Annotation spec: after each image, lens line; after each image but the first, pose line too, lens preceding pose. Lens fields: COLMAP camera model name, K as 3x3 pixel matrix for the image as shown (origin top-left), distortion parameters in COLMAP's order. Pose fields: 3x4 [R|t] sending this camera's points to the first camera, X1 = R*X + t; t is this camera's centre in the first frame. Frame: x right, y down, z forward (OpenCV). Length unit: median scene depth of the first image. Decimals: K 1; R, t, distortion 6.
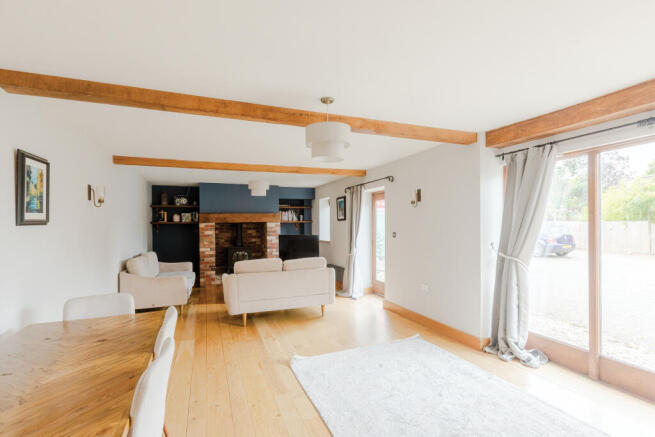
lens RADIAL K [[317.3, 0, 327.6], [0, 317.3, 220.5], [0, 0, 1]] dist [-0.003685, -0.000450]
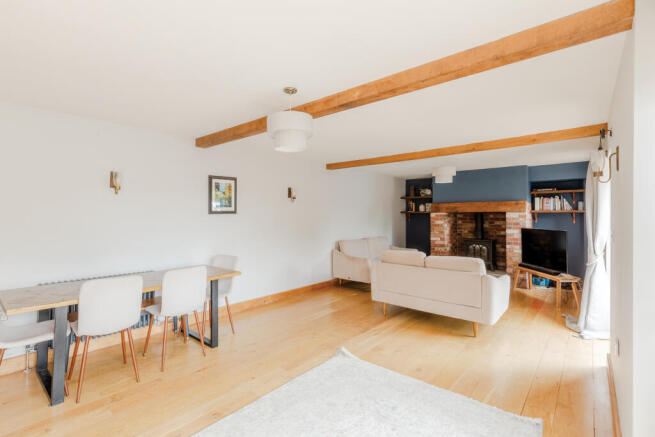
lens RADIAL K [[309.5, 0, 327.9], [0, 309.5, 208.3], [0, 0, 1]] dist [0.001874, 0.000330]
pose [[0.456279, -0.007990, -0.889801, 0.327290], [0.004374, 0.999968, -0.006736, -0.001078], [0.889826, -0.000819, 0.456299, 0.237891]]
